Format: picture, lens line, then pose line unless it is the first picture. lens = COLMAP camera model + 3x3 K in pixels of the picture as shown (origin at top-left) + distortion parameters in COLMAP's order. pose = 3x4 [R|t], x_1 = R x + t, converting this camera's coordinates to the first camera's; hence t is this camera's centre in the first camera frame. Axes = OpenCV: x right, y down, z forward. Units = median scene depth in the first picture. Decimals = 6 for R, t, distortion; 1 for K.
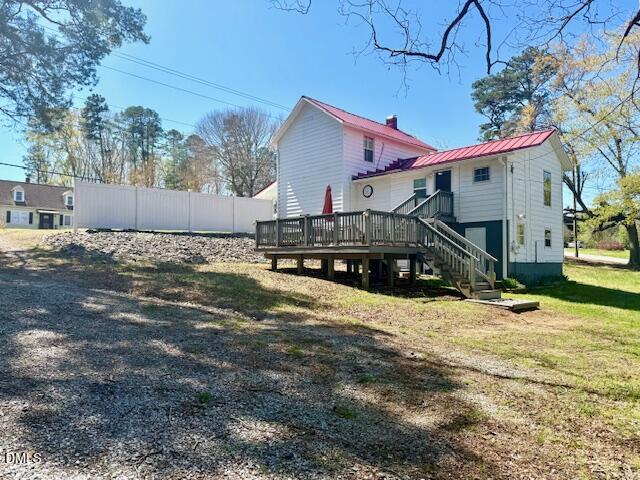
lens RADIAL K [[449.9, 0, 320.0], [0, 449.9, 240.0], [0, 0, 1]] dist [0.097854, -0.138303]
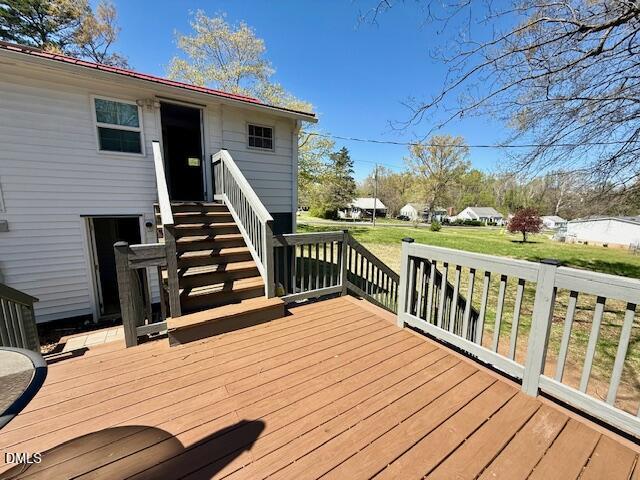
lens RADIAL K [[252.9, 0, 320.0], [0, 252.9, 240.0], [0, 0, 1]] dist [-0.000500, -0.000306]
pose [[0.193078, -0.154344, 0.968968, 0.004466], [-0.063360, 0.983528, 0.169288, -0.027297], [-0.979136, -0.094079, 0.180118, 0.338038]]
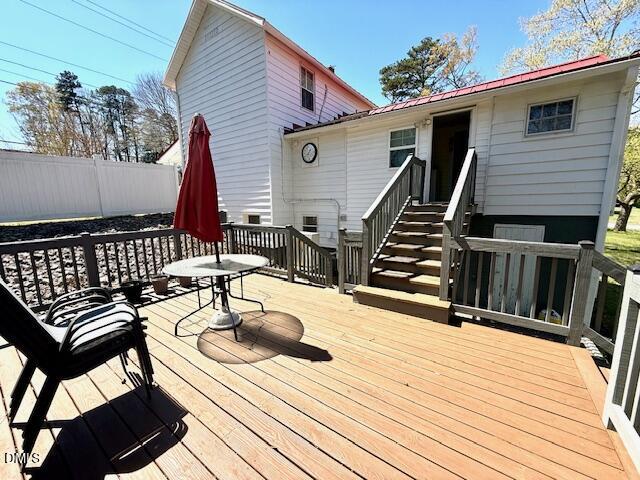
lens RADIAL K [[252.9, 0, 320.0], [0, 252.9, 240.0], [0, 0, 1]] dist [-0.000500, -0.000306]
pose [[0.981565, -0.046546, 0.185373, 0.023621], [0.008714, 0.979782, 0.199879, -0.028569], [-0.190929, -0.194579, 0.962125, 0.305776]]
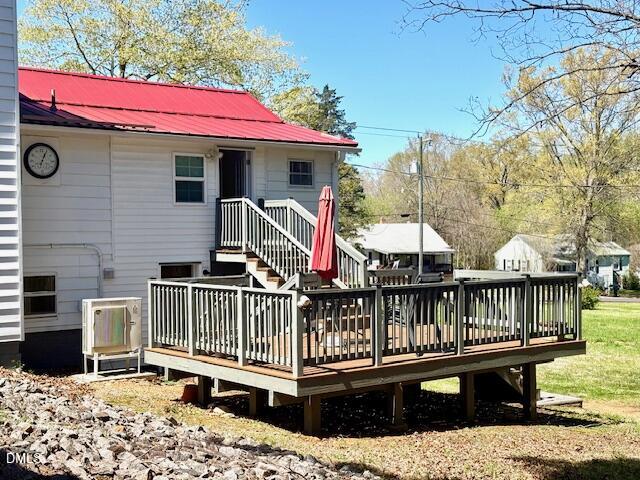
lens RADIAL K [[892.6, 0, 320.0], [0, 892.6, 240.0], [0, 0, 1]] dist [0.115474, 0.013747]
pose [[0.088435, -0.017810, 0.995923, -0.291138], [-0.041220, 0.998918, 0.021524, -0.034584], [-0.995229, -0.042955, 0.087606, 0.351311]]
